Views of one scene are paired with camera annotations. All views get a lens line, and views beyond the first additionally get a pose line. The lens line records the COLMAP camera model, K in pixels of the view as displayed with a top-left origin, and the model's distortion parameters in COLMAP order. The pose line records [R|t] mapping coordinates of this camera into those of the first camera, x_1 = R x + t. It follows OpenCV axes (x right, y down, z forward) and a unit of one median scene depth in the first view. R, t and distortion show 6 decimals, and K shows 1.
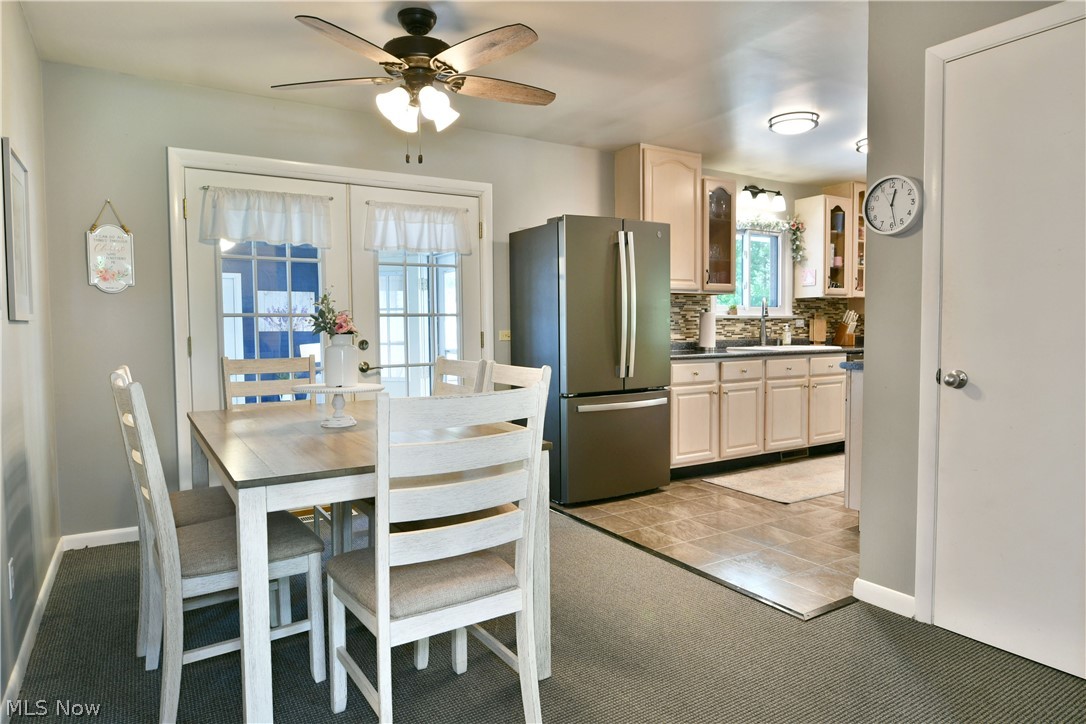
lens RADIAL K [[659.0, 0, 540.4], [0, 659.0, 360.9], [0, 0, 1]] dist [-0.013410, -0.002218]
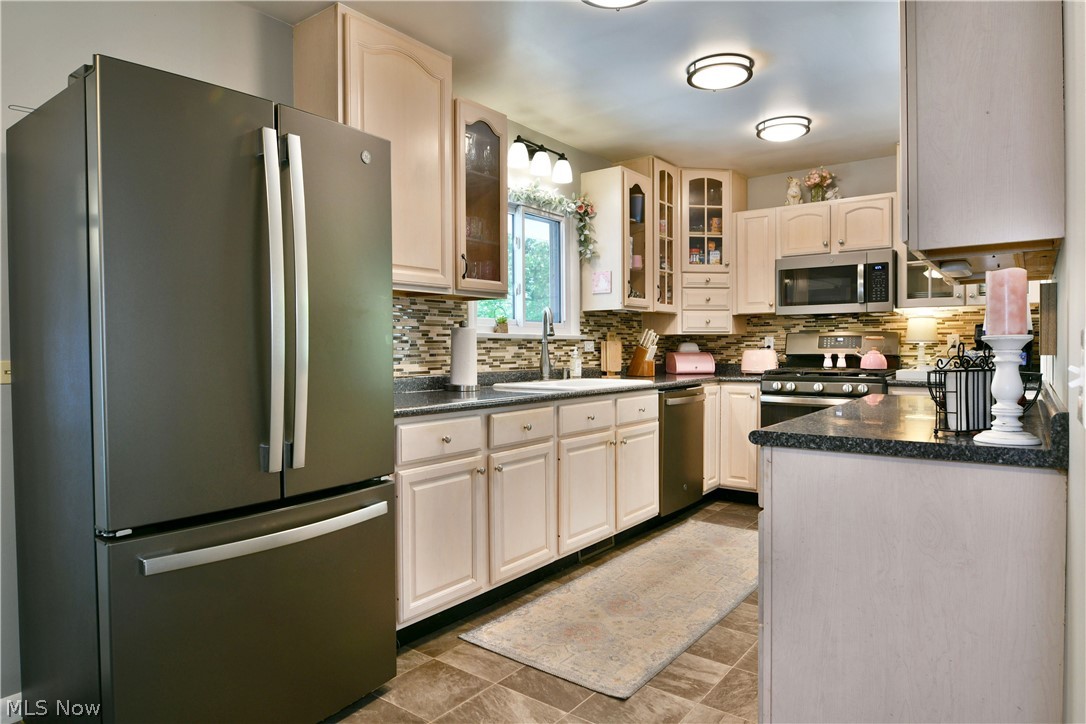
lens RADIAL K [[659.0, 0, 540.4], [0, 659.0, 360.9], [0, 0, 1]] dist [-0.013410, -0.002218]
pose [[0.931182, -0.003033, 0.364543, 0.091064], [0.015490, 0.999391, -0.031253, -0.021495], [-0.364226, 0.034749, 0.930662, 0.380973]]
